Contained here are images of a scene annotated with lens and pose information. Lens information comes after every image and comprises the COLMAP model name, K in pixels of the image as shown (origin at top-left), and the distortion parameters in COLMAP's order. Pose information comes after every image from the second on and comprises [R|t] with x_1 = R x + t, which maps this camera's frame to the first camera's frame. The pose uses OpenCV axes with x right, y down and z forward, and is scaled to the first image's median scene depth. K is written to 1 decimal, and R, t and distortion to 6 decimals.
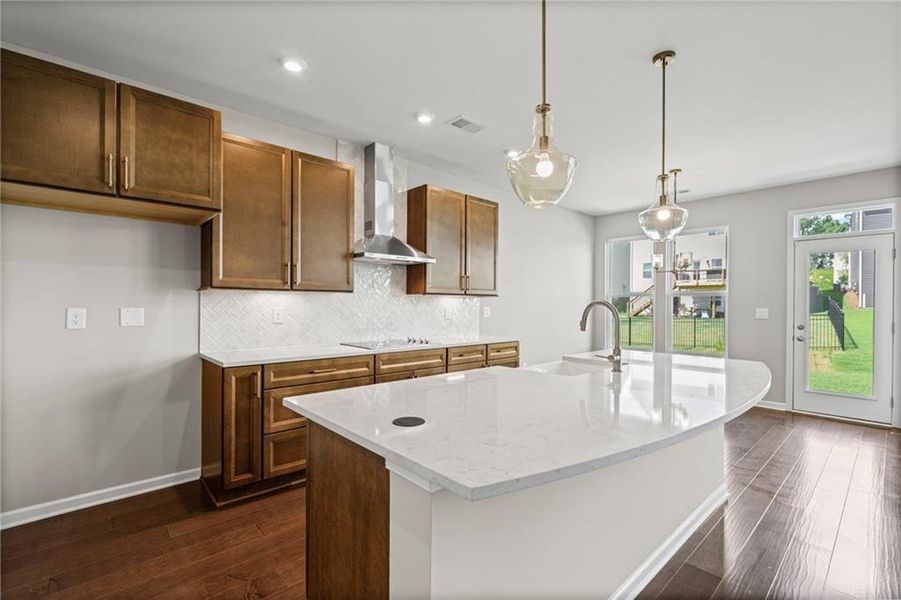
lens RADIAL K [[410.4, 0, 451.5], [0, 410.4, 302.9], [0, 0, 1]] dist [-0.003039, 0.002306]
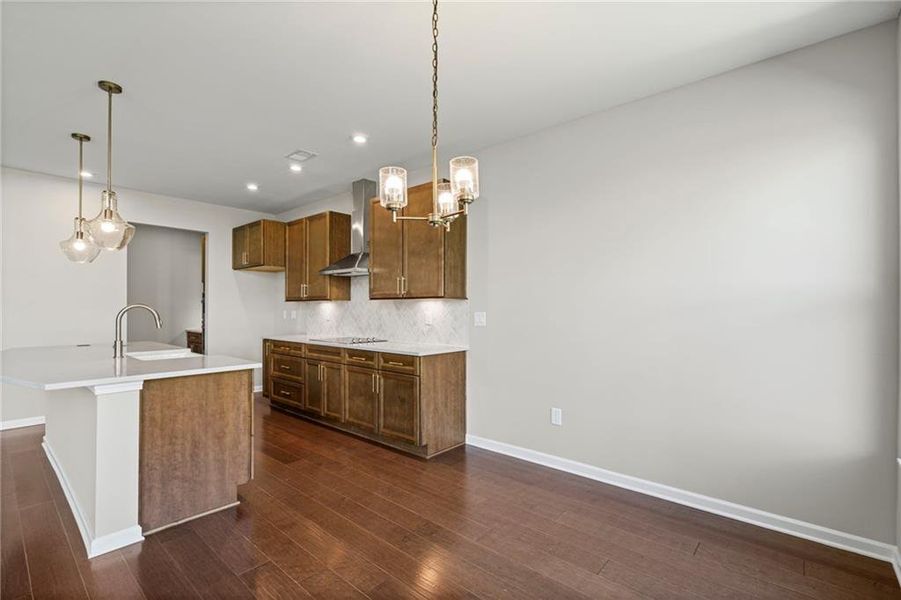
lens RADIAL K [[410.4, 0, 448.6], [0, 410.4, 304.8], [0, 0, 1]] dist [-0.003039, 0.002306]
pose [[0.101720, -0.012205, -0.994738, 1.219290], [0.003162, 0.999924, -0.011945, 0.008631], [0.994808, -0.001930, 0.101750, 1.278619]]
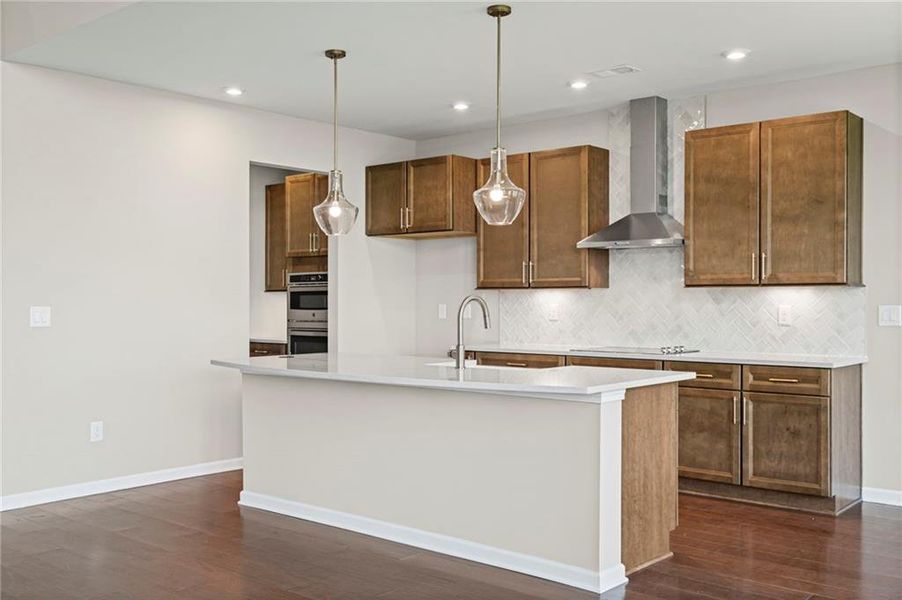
lens RADIAL K [[899.5, 0, 443.7], [0, 899.5, 300.8], [0, 0, 1]] dist [0.006329, 0.000000]
pose [[0.110908, -0.003567, -0.993824, 1.673989], [0.005696, 0.999979, -0.002954, 0.006673], [0.993814, -0.005333, 0.110926, 0.480782]]
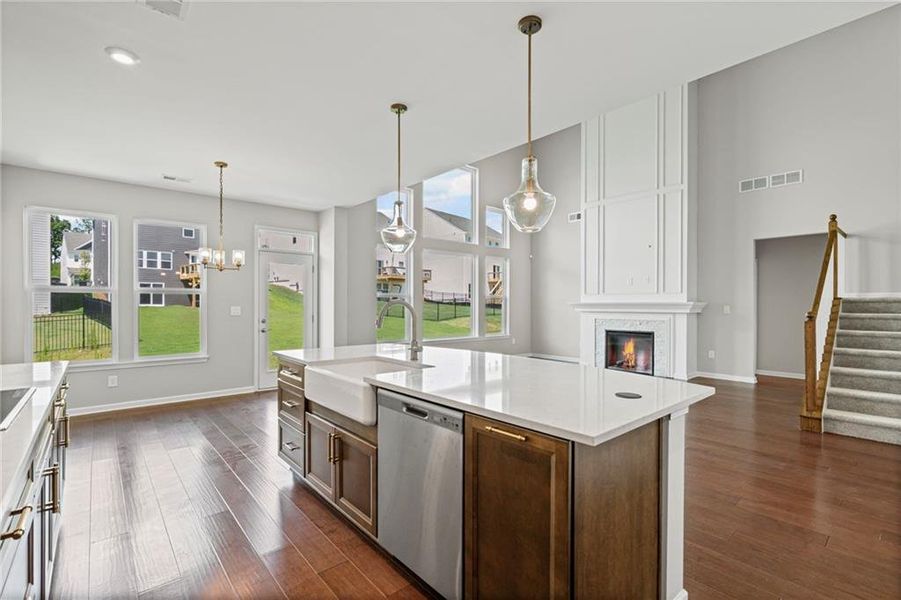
lens RADIAL K [[410.4, 0, 452.9], [0, 410.4, 305.2], [0, 0, 1]] dist [-0.003039, 0.002306]
pose [[0.029638, -0.007140, 0.999535, -0.519155], [-0.004028, 0.999966, 0.007262, 0.000235], [-0.999553, -0.004241, 0.029608, 0.563883]]
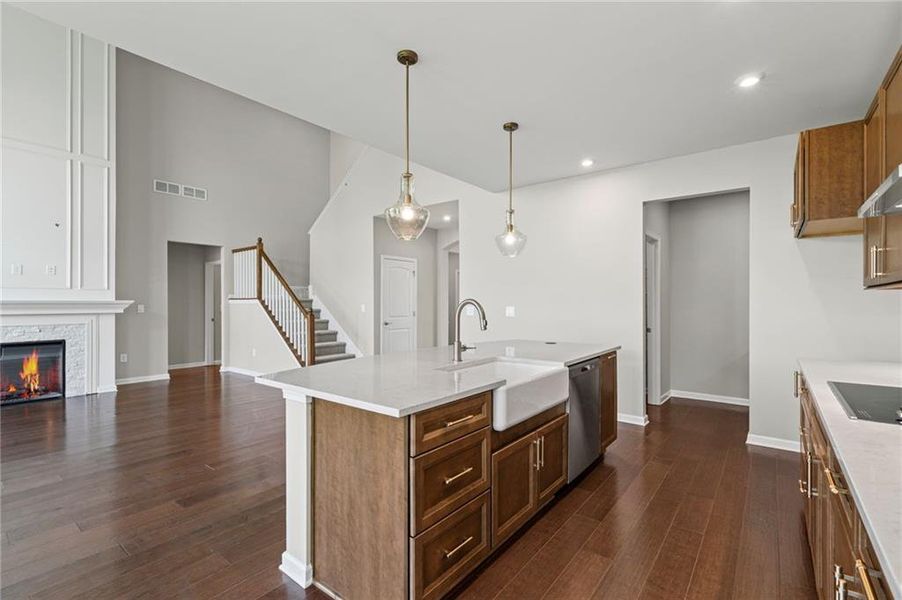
lens RADIAL K [[410.9, 0, 452.5], [0, 410.9, 305.4], [0, 0, 1]] dist [-0.003039, 0.002306]
pose [[-0.987090, -0.004656, -0.160098, 0.402806], [-0.005109, 0.999984, 0.002420, 0.003905], [0.160084, 0.003207, -0.987098, 1.418927]]
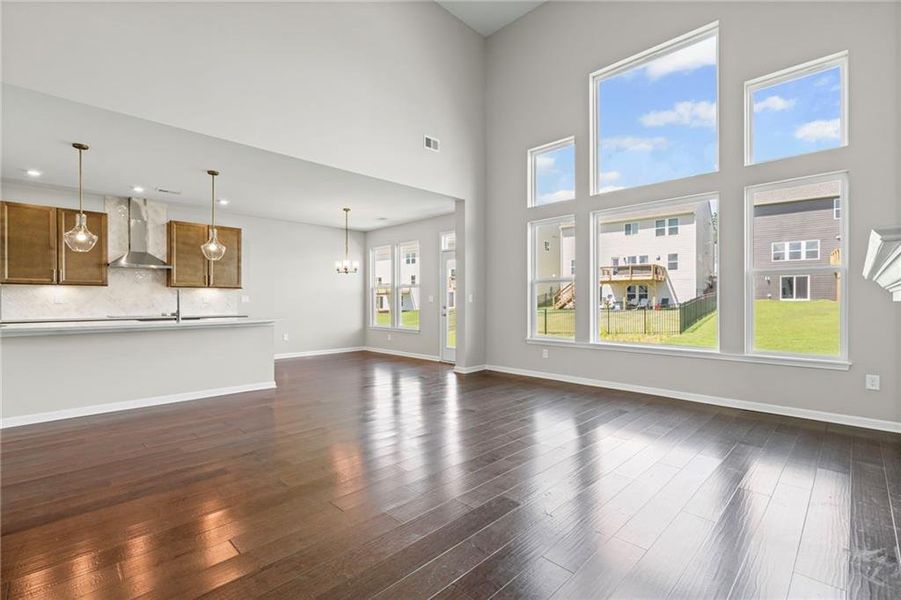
lens RADIAL K [[410.4, 0, 453.7], [0, 410.4, 299.9], [0, 0, 1]] dist [-0.003039, 0.002306]
pose [[0.999060, -0.005189, 0.043034, 1.168880], [0.005042, 0.999981, 0.003539, 0.036117], [-0.043051, -0.003319, 0.999067, -0.814752]]
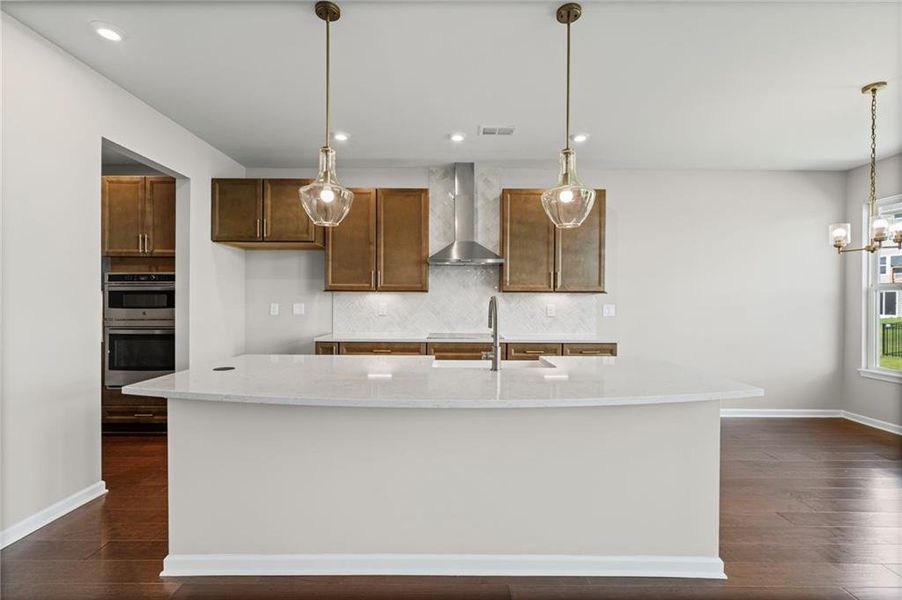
lens RADIAL K [[410.9, 0, 450.4], [0, 410.9, 302.1], [0, 0, 1]] dist [-0.003039, 0.002306]
pose [[0.736575, 0.001824, -0.676354, 0.649100], [0.001414, 0.999990, 0.004236, 0.000454], [0.676355, -0.004076, 0.736565, 0.143008]]
